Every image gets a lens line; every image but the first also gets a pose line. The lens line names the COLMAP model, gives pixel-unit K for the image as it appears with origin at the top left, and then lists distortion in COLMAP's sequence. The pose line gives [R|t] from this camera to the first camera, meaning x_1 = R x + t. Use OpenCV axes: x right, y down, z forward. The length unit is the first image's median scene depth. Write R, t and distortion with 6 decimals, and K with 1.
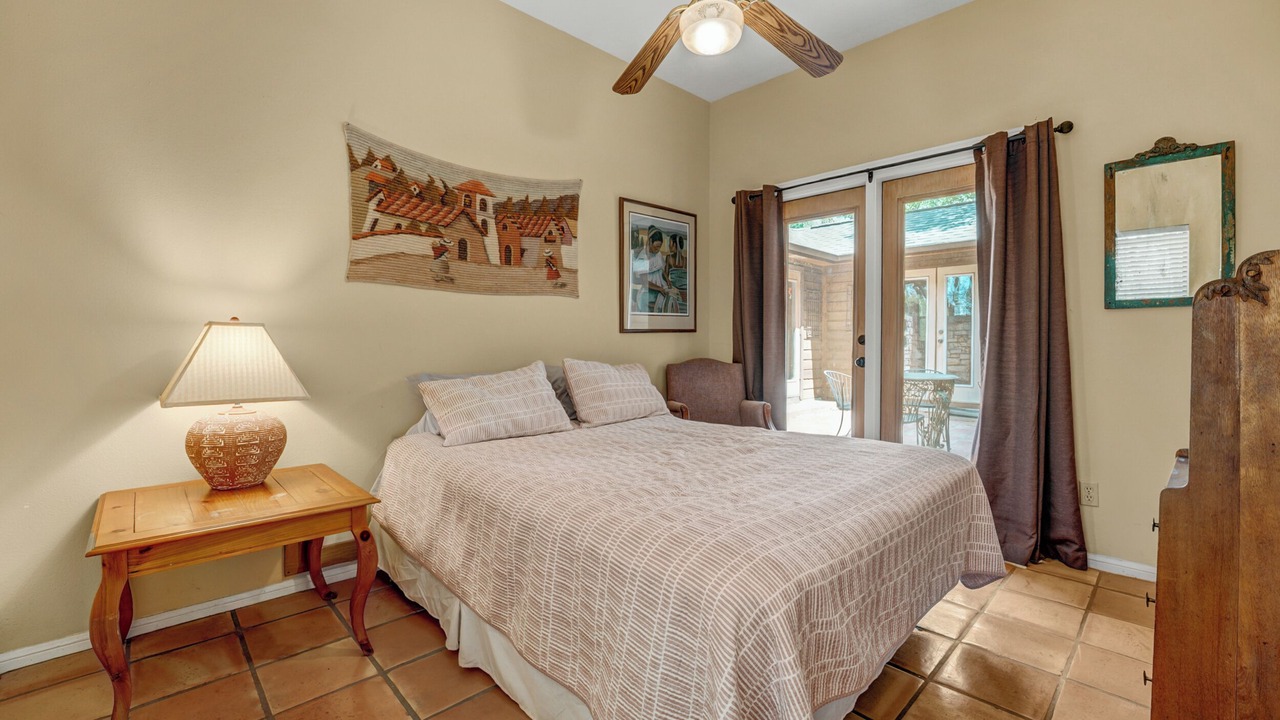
lens RADIAL K [[530.5, 0, 639.5], [0, 530.5, 348.0], [0, 0, 1]] dist [-0.000848, 0.000117]
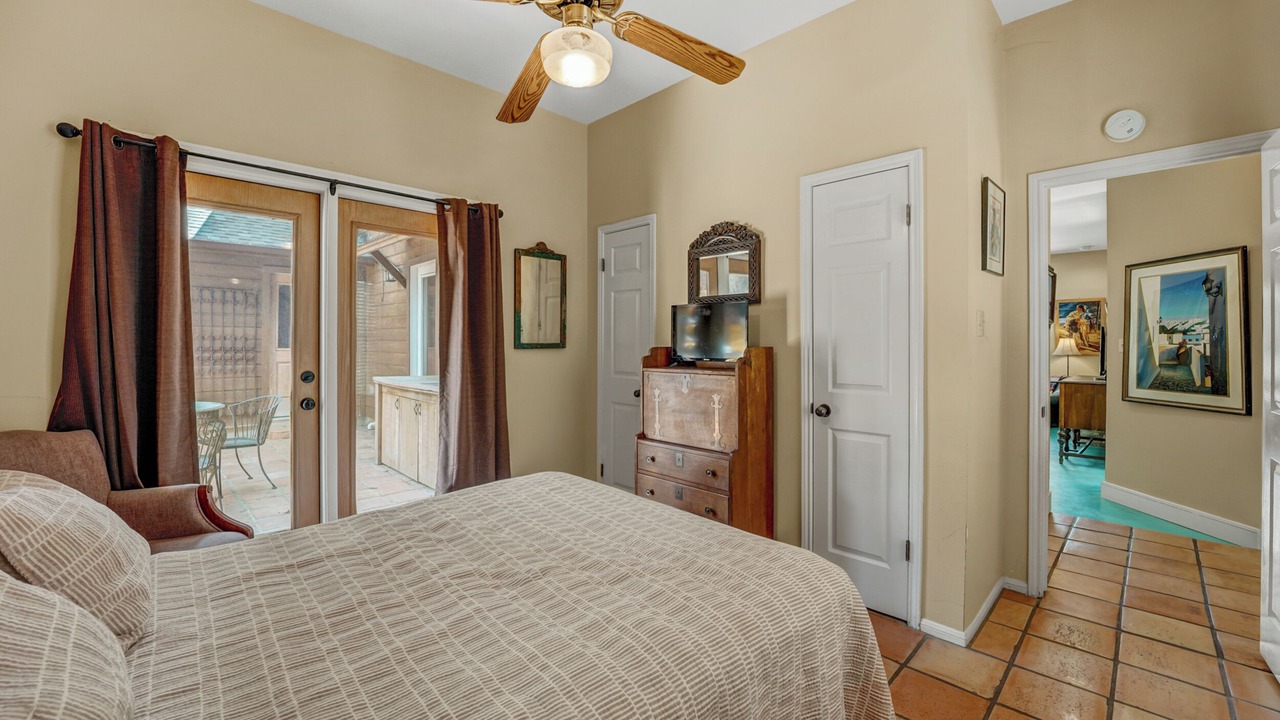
lens RADIAL K [[530.5, 0, 638.8], [0, 530.5, 350.3], [0, 0, 1]] dist [-0.000848, 0.000117]
pose [[0.009130, -0.018549, 0.999786, -0.481983], [0.007739, 0.999799, 0.018478, -0.081219], [-0.999928, 0.007568, 0.009271, 0.560920]]
